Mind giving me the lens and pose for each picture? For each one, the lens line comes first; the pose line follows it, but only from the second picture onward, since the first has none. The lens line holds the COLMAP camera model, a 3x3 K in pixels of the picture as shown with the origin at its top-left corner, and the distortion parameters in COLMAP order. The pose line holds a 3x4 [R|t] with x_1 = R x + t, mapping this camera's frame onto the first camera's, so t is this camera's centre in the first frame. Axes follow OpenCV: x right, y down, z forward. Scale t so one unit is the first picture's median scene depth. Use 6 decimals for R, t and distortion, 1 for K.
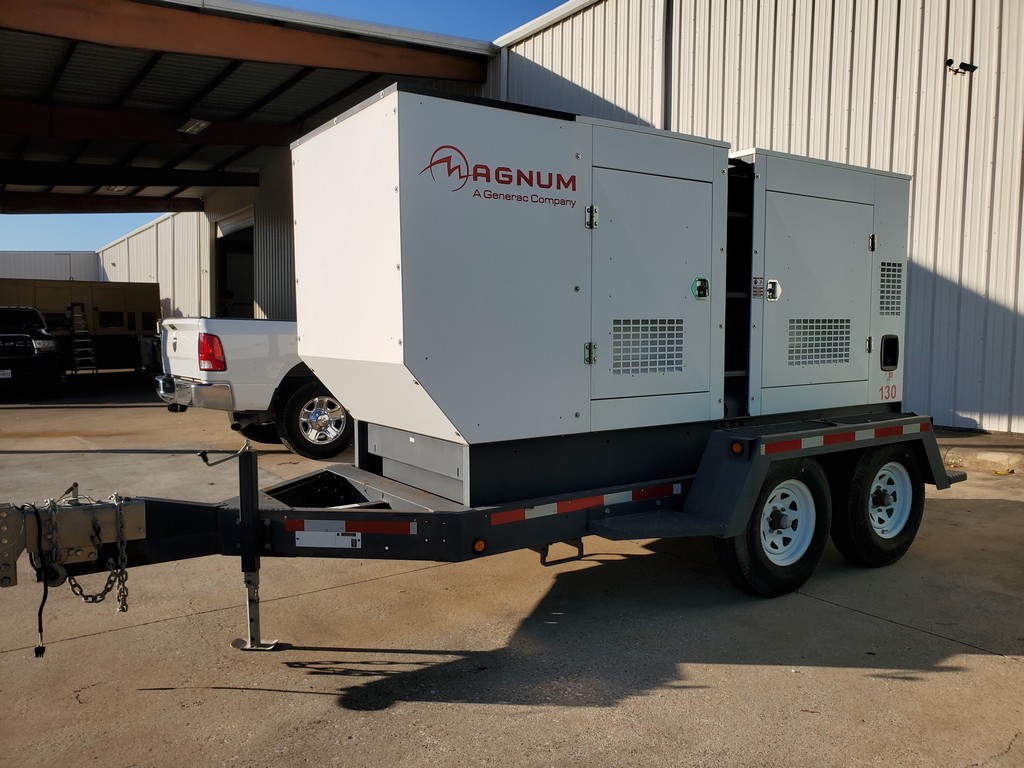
lens RADIAL K [[791.5, 0, 526.1], [0, 791.5, 388.4], [0, 0, 1]] dist [0.070729, -0.108207]
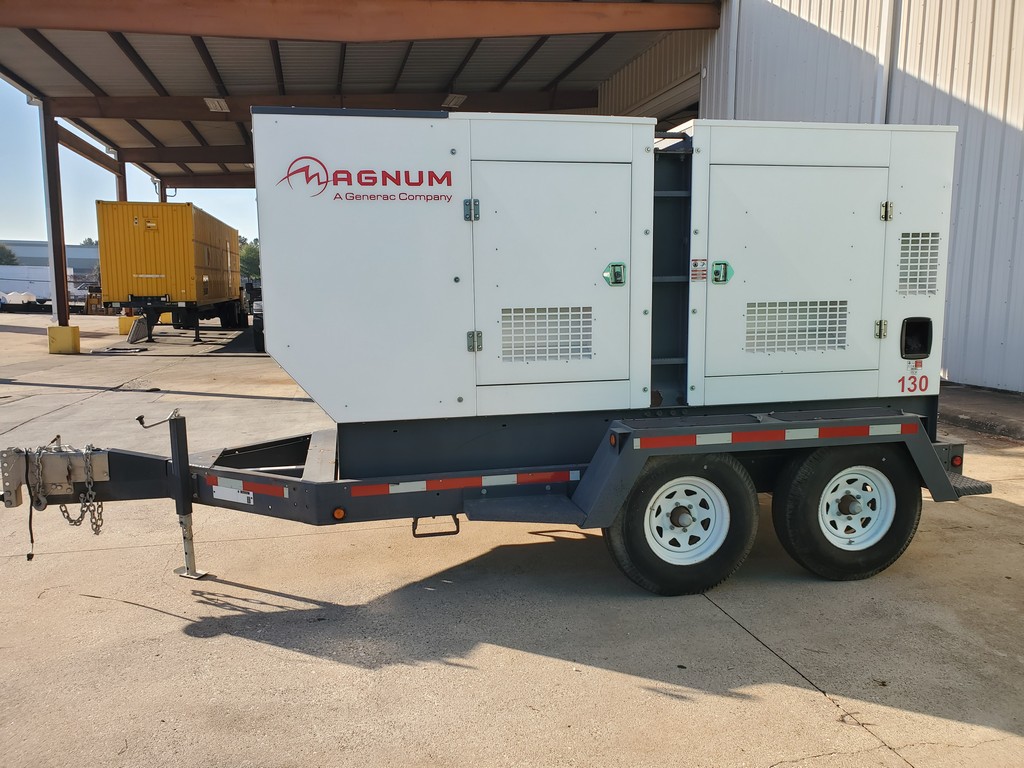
lens RADIAL K [[791.5, 0, 526.1], [0, 791.5, 388.4], [0, 0, 1]] dist [0.070729, -0.108207]
pose [[0.924974, 0.044200, -0.377451, 0.581189], [-0.021419, 0.997698, 0.064343, -0.054722], [0.379426, -0.051431, 0.923792, 0.063029]]
